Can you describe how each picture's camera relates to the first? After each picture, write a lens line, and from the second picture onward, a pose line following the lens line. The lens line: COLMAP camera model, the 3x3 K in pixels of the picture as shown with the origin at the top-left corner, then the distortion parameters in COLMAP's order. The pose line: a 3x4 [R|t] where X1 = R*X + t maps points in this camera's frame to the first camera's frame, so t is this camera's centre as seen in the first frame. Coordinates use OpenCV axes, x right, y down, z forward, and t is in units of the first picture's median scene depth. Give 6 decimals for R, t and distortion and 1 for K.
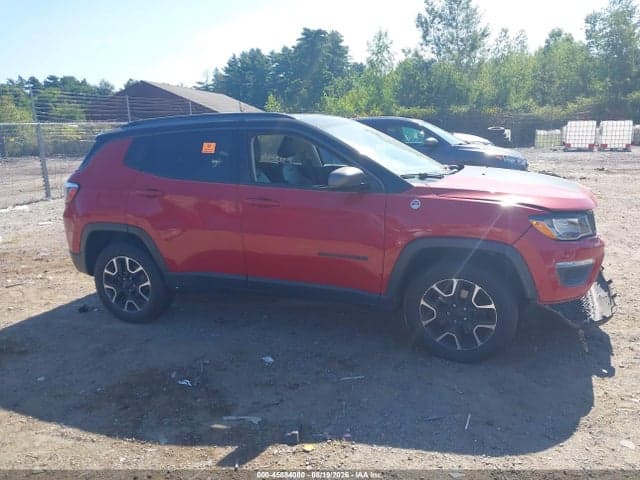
lens RADIAL K [[508.5, 0, 298.9], [0, 508.5, 242.7], [0, 0, 1]] dist [0.025329, -0.031514]
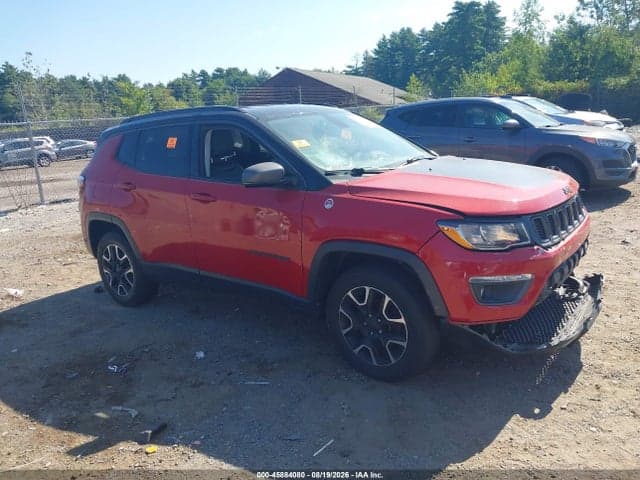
lens RADIAL K [[508.5, 0, 320.8], [0, 508.5, 235.7], [0, 0, 1]] dist [0.025329, -0.031514]
pose [[0.957577, 0.036356, -0.285874, 0.350734], [-0.029954, 0.999194, 0.026737, -0.030162], [0.286615, -0.017040, 0.957894, 0.083316]]
